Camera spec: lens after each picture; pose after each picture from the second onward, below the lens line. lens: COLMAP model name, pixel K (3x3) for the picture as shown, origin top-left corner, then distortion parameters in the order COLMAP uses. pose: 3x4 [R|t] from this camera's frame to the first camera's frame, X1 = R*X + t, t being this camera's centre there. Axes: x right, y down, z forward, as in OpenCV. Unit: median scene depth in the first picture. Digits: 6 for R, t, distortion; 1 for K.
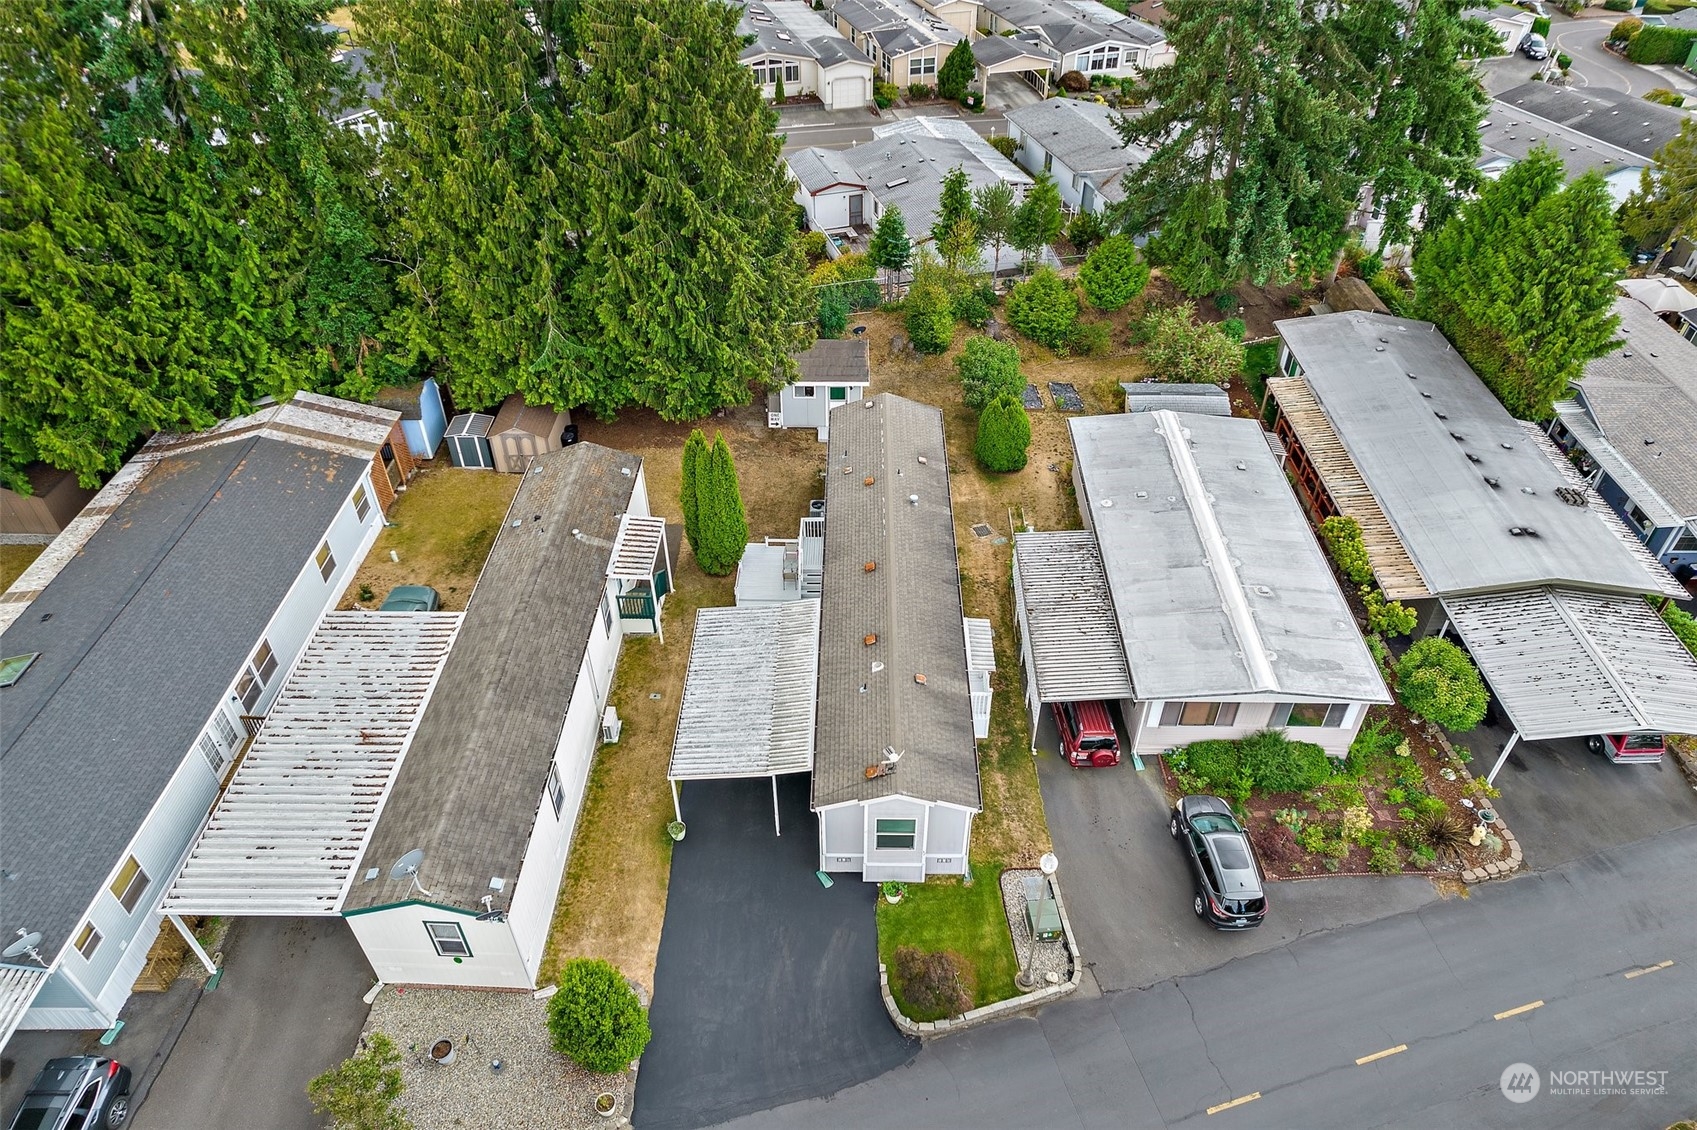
lens RADIAL K [[1102.9, 0, 856.0], [0, 1102.9, 563.0], [0, 0, 1]] dist [-0.003049, 0.007560]
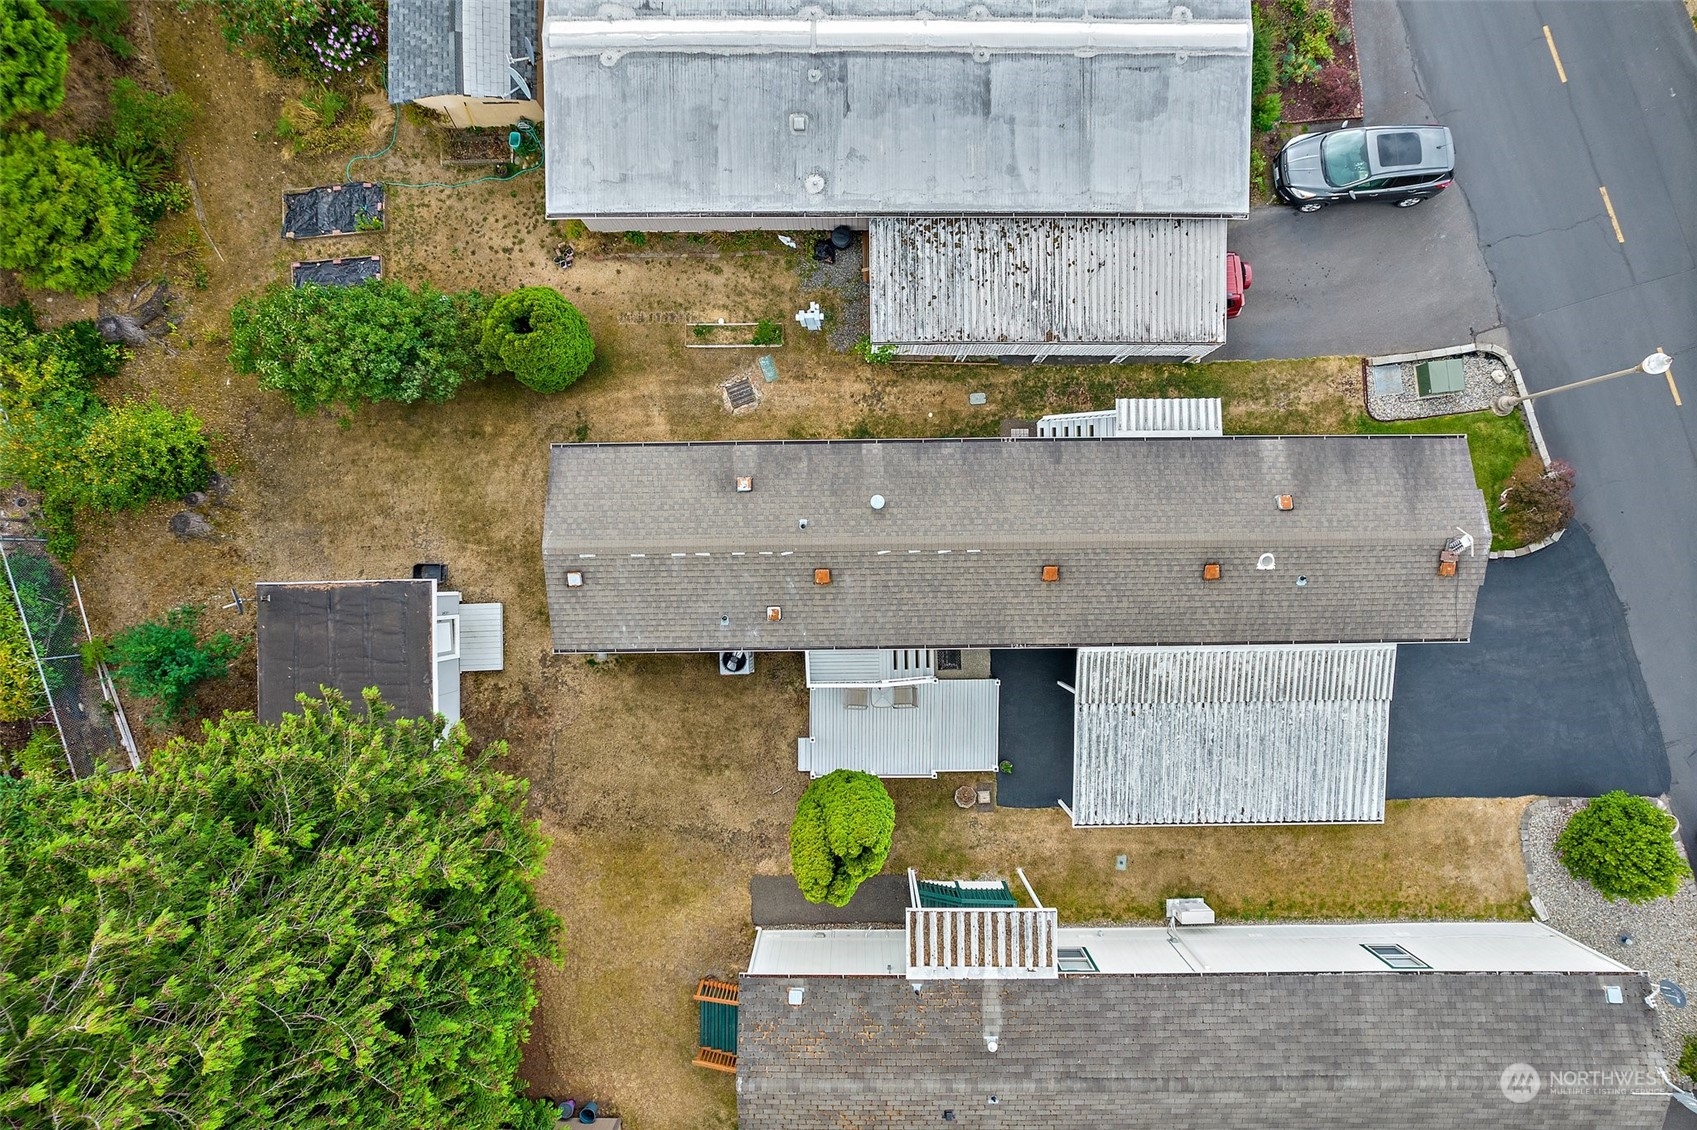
lens RADIAL K [[1102.9, 0, 847.5], [0, 1102.9, 573.8], [0, 0, 1]] dist [-0.003049, 0.007560]
pose [[-0.019477, -0.999807, 0.002751, 0.016419], [0.631836, -0.010176, 0.775035, -0.695865], [-0.774857, 0.016834, 0.631912, 0.825472]]
